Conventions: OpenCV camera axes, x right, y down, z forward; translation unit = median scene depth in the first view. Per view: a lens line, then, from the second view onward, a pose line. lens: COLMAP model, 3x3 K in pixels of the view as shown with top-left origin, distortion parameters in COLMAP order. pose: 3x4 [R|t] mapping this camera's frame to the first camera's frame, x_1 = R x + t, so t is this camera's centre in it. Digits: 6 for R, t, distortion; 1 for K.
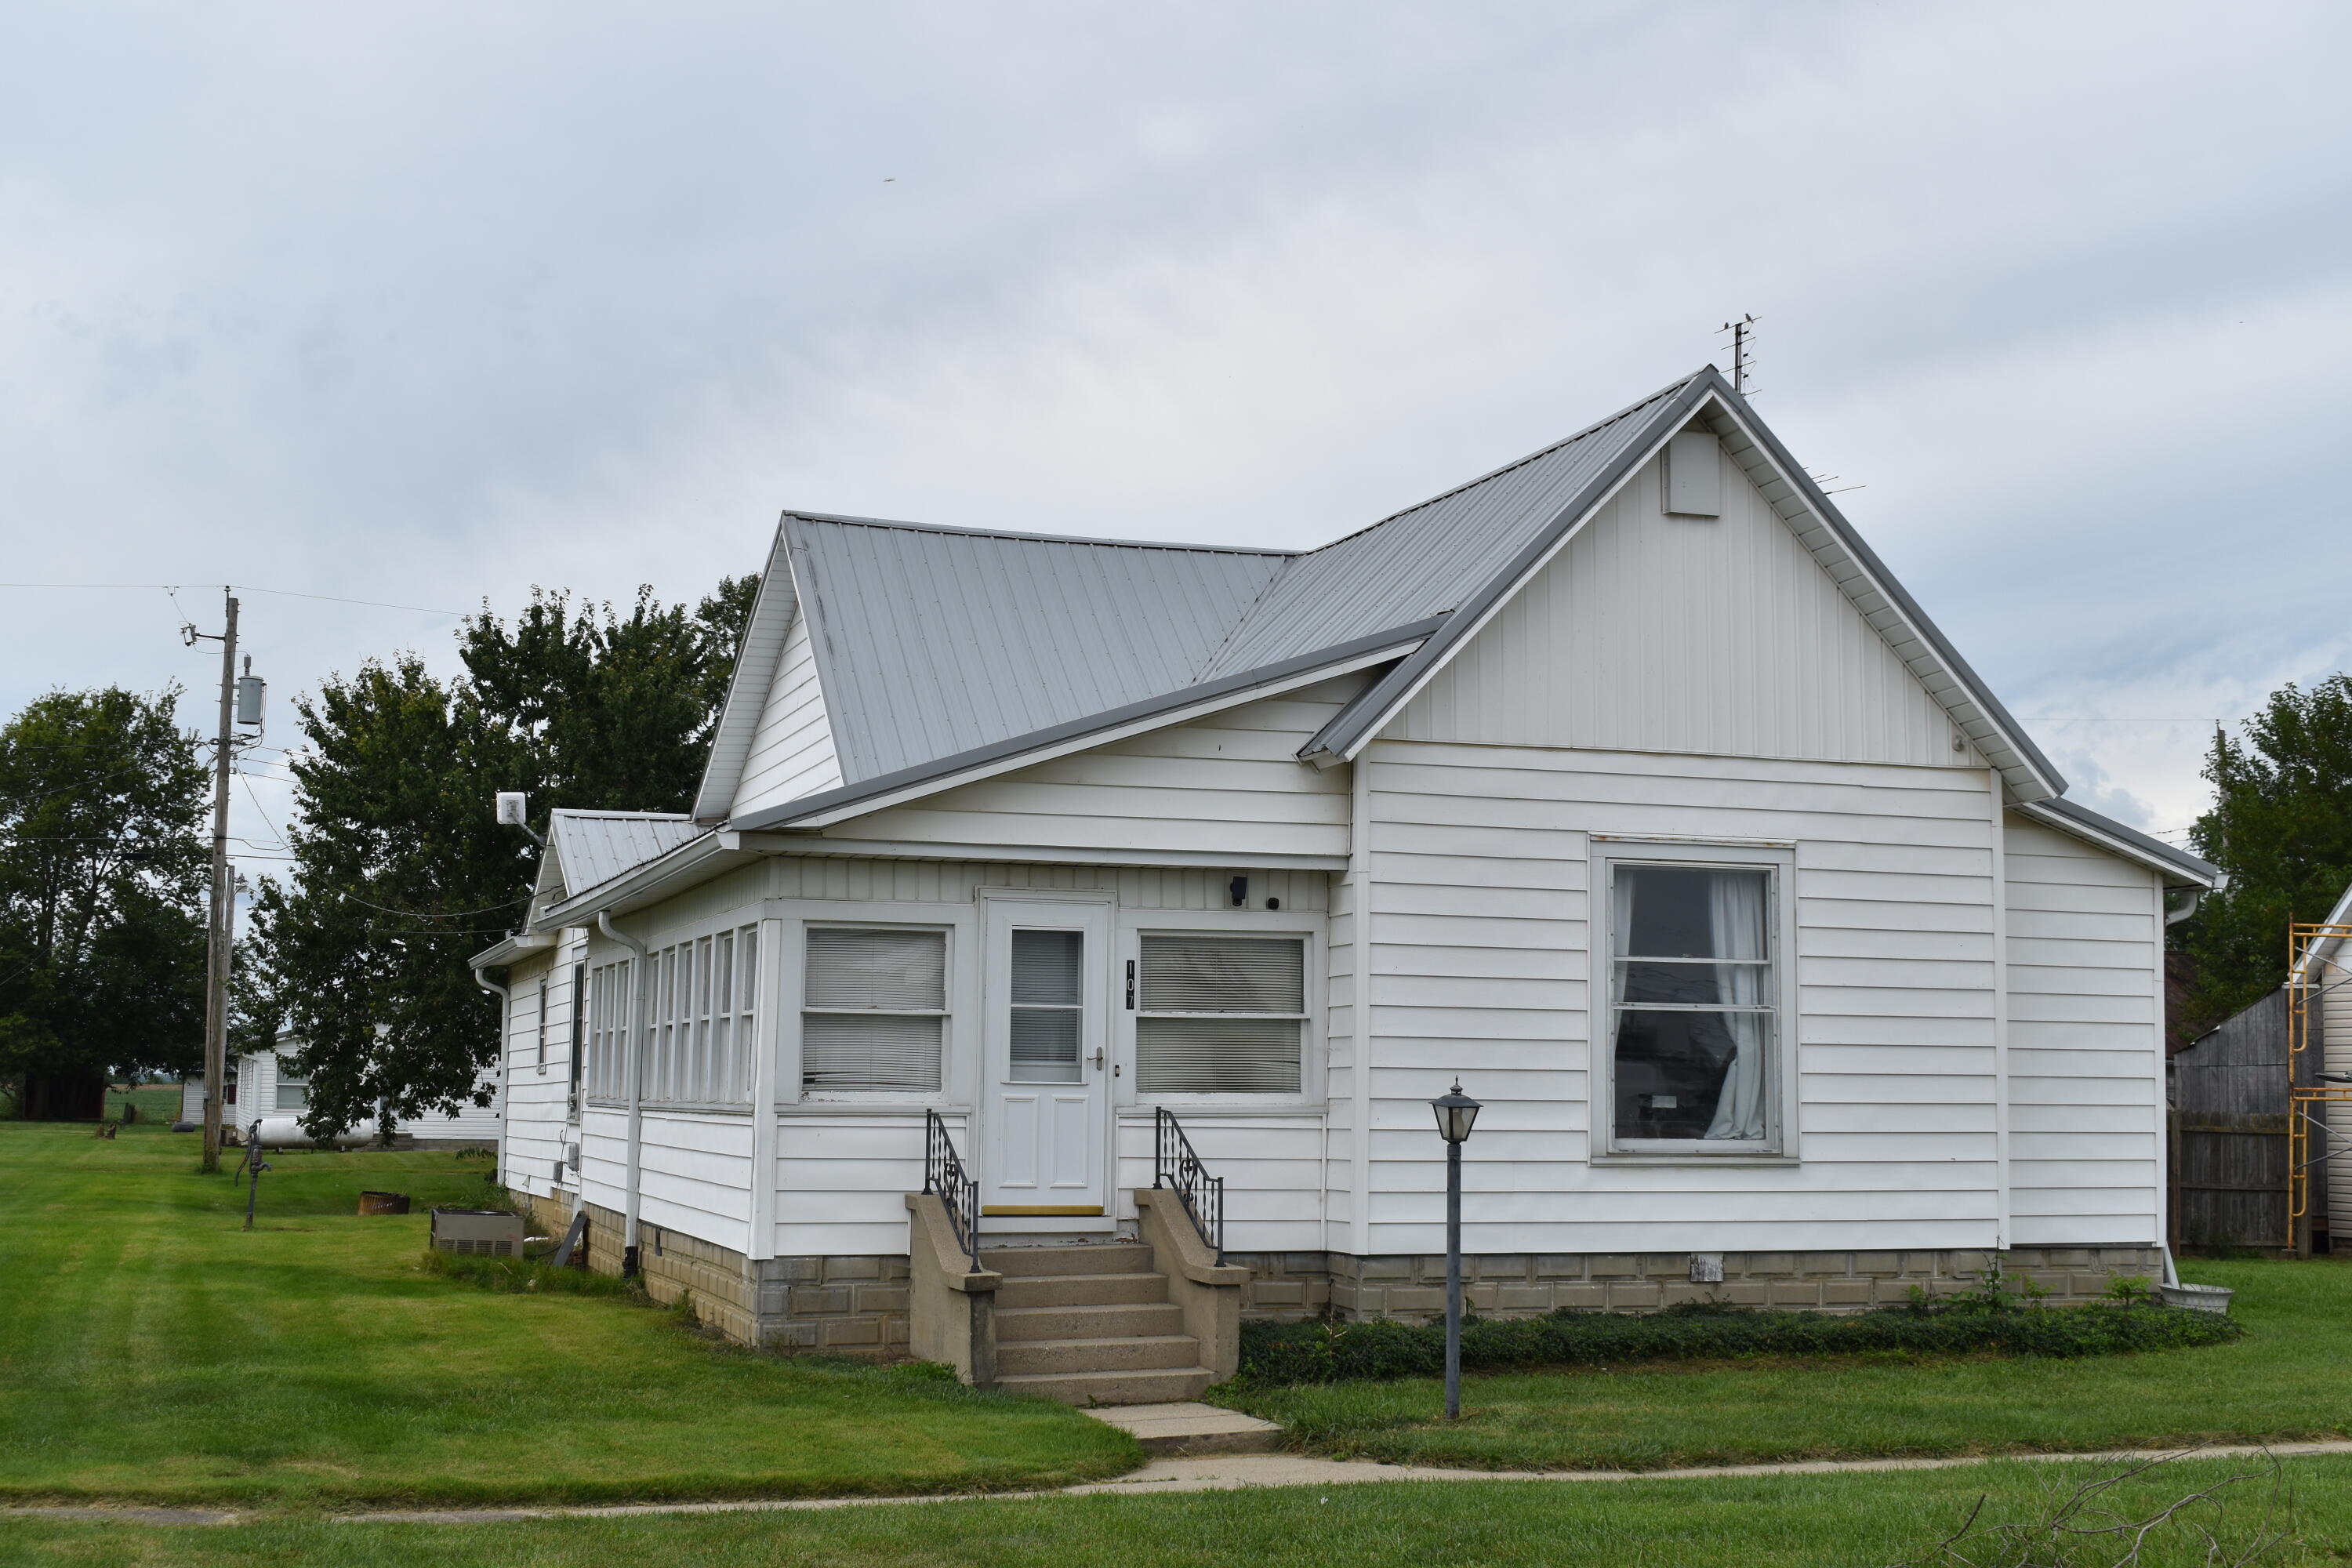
lens RADIAL K [[2920.1, 0, 1176.0], [0, 2920.1, 784.0], [0, 0, 1]] dist [-0.044732, -0.048386]
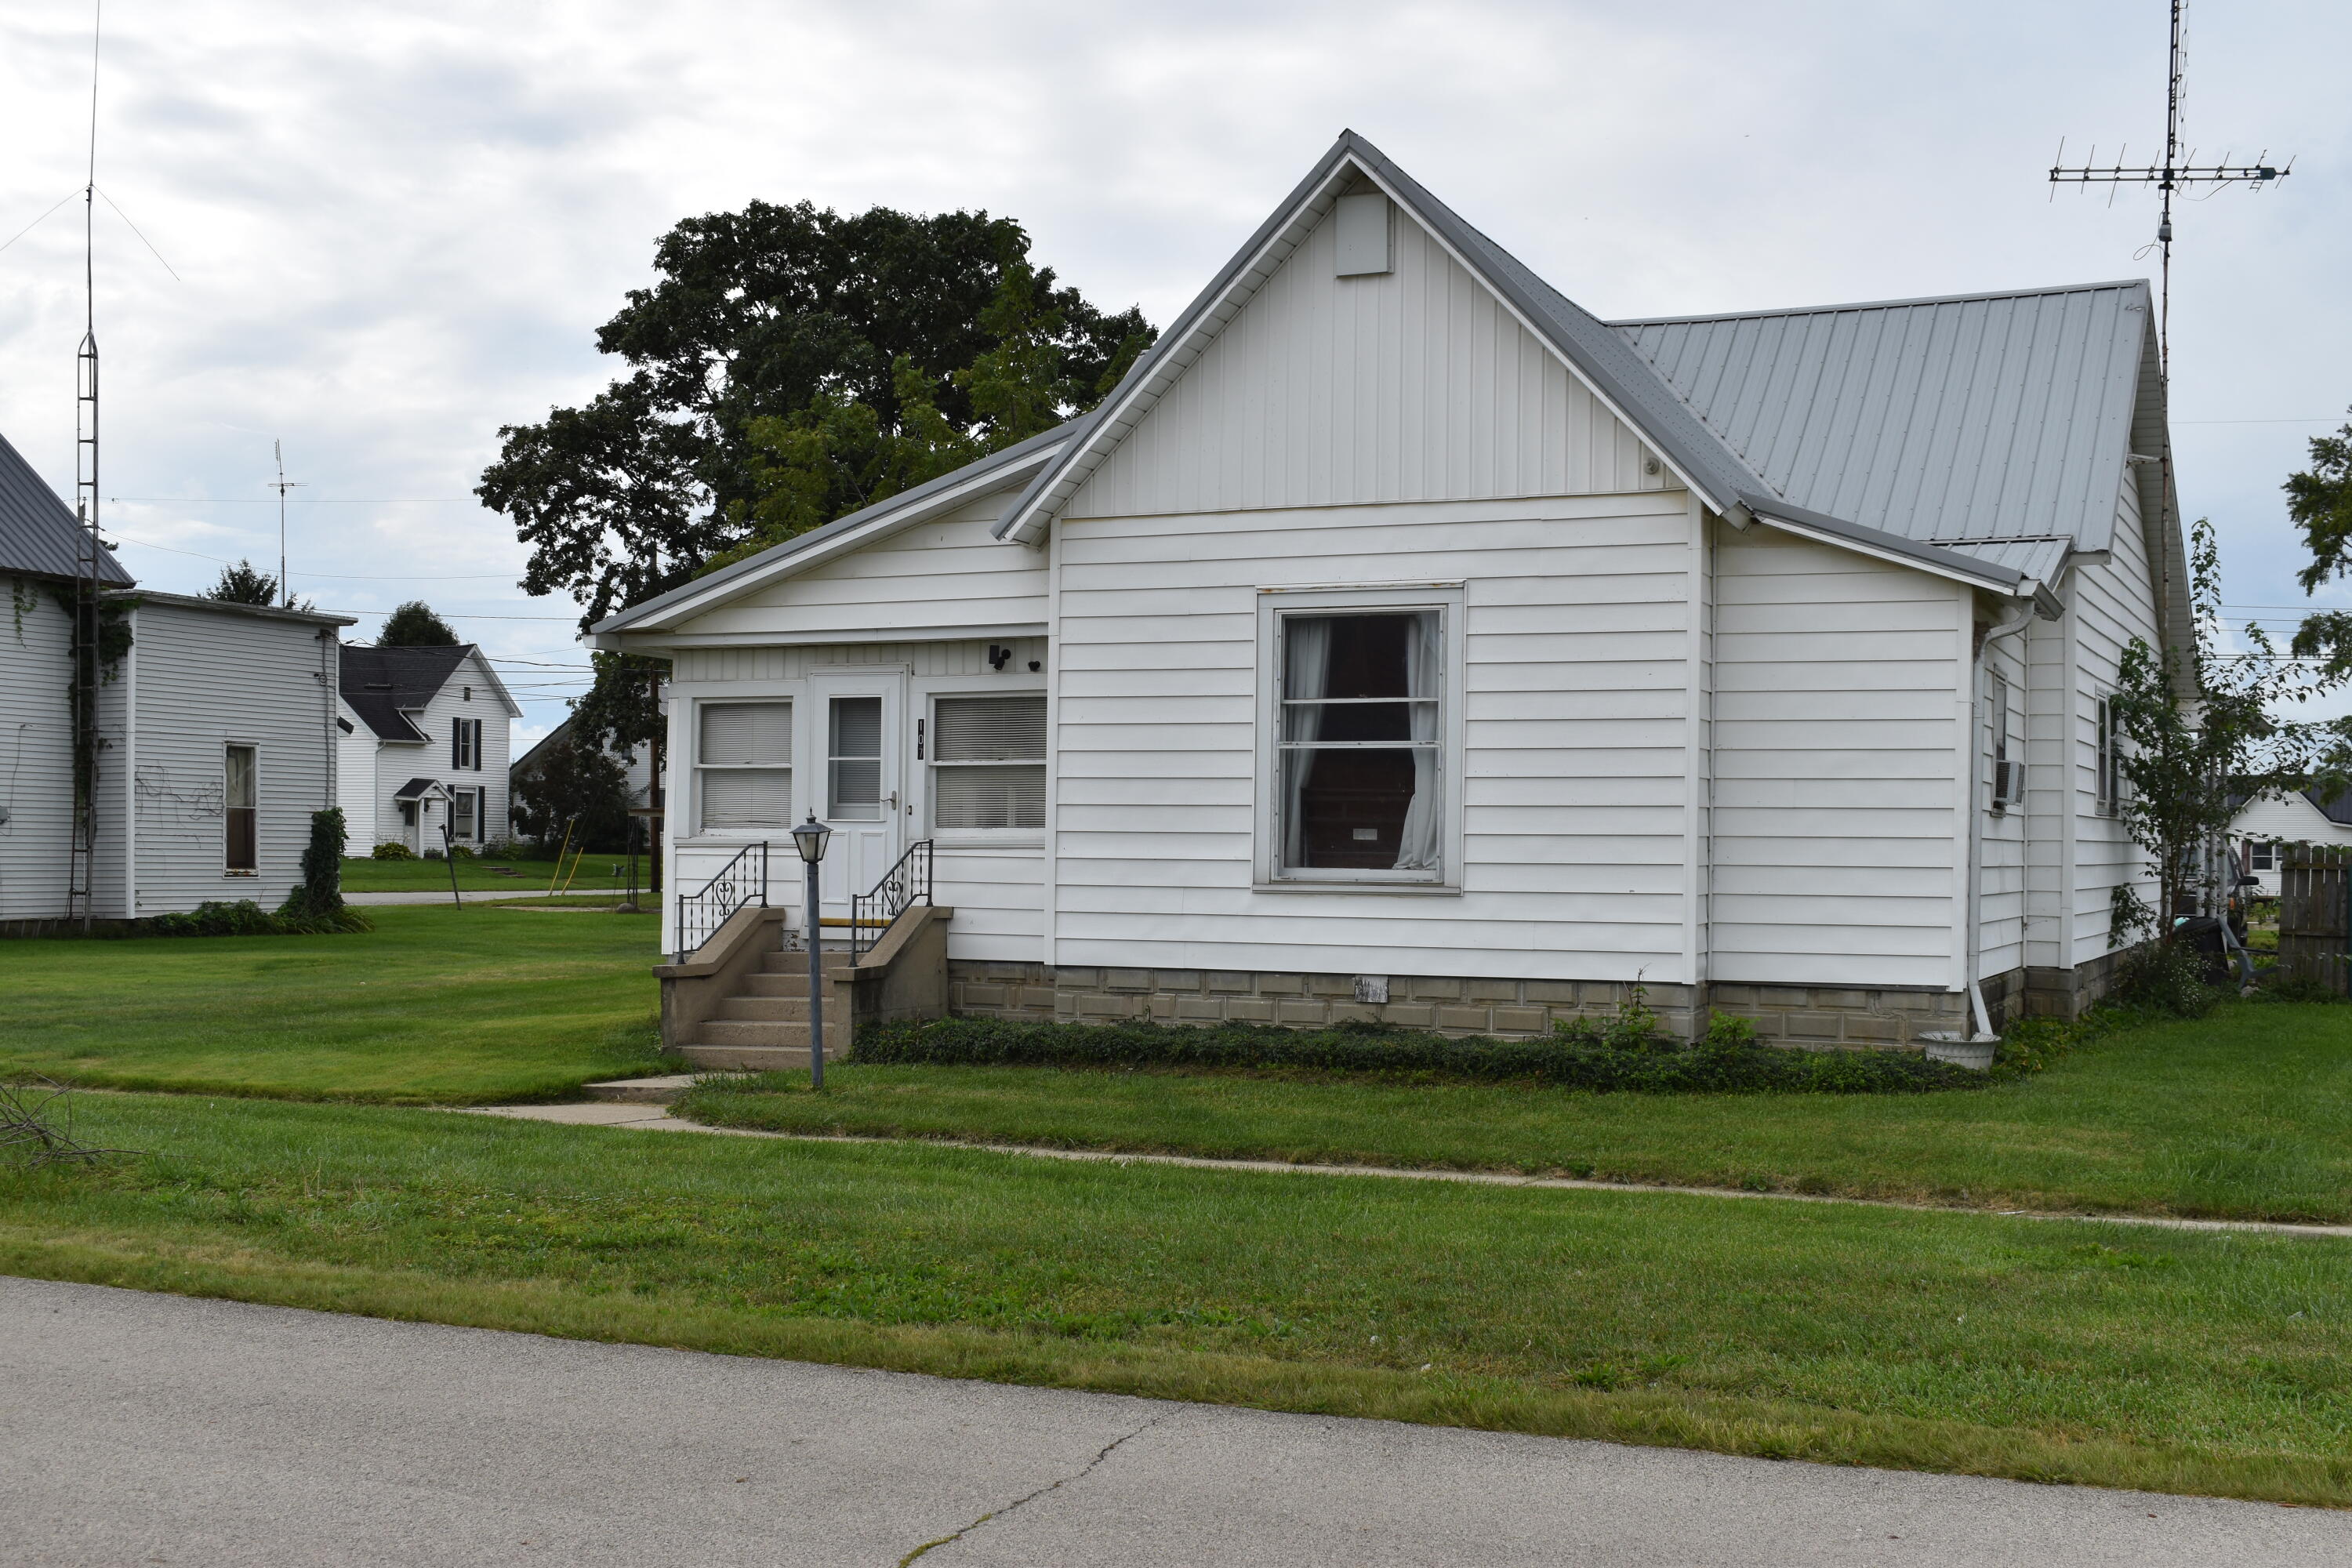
lens RADIAL K [[2772.8, 0, 1177.2], [0, 2772.8, 819.5], [0, 0, 1]] dist [-0.103479, -0.006675]
pose [[0.732884, -0.009948, -0.680281, 0.813528], [0.070807, 0.995578, 0.061724, 0.036973], [0.676659, -0.093405, 0.730348, 0.219369]]
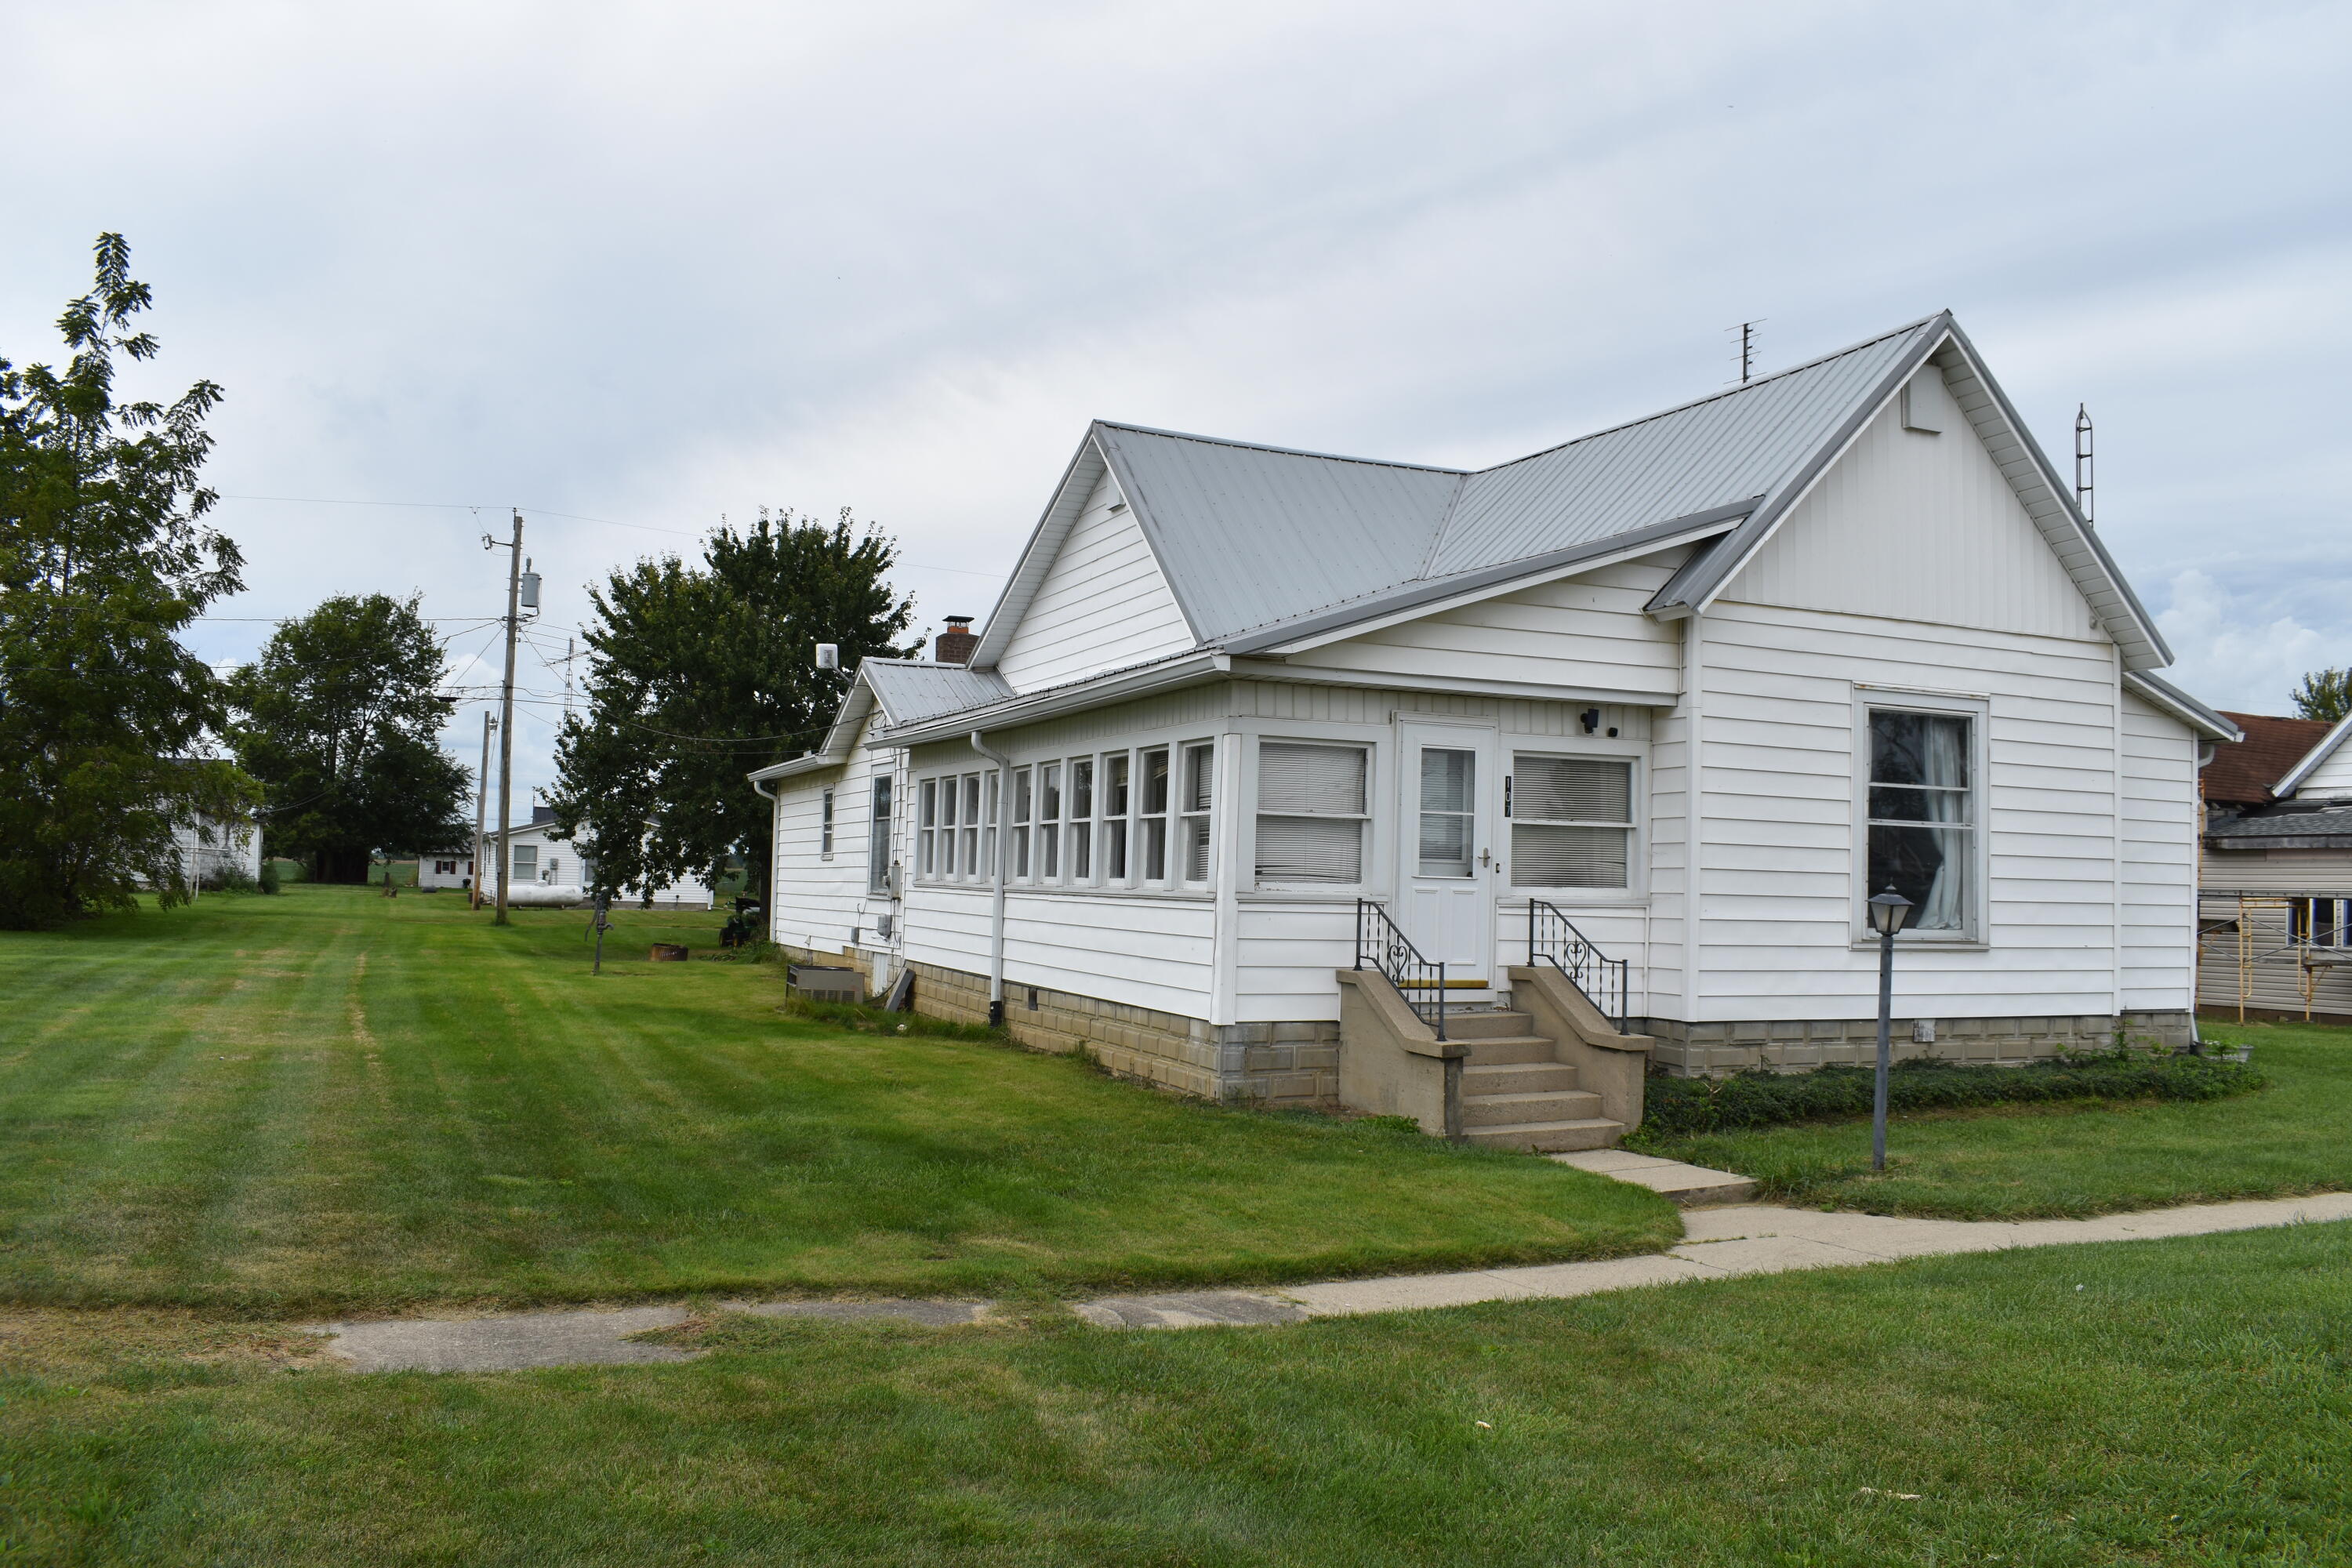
lens RADIAL K [[1850.4, 0, 1176.0], [0, 1850.4, 784.0], [0, 0, 1]] dist [-0.094257, 0.002146]
pose [[0.996636, 0.020492, 0.079356, -0.203506], [-0.024826, 0.998231, 0.054025, 0.025140], [-0.078109, -0.055814, 0.995381, 0.248003]]
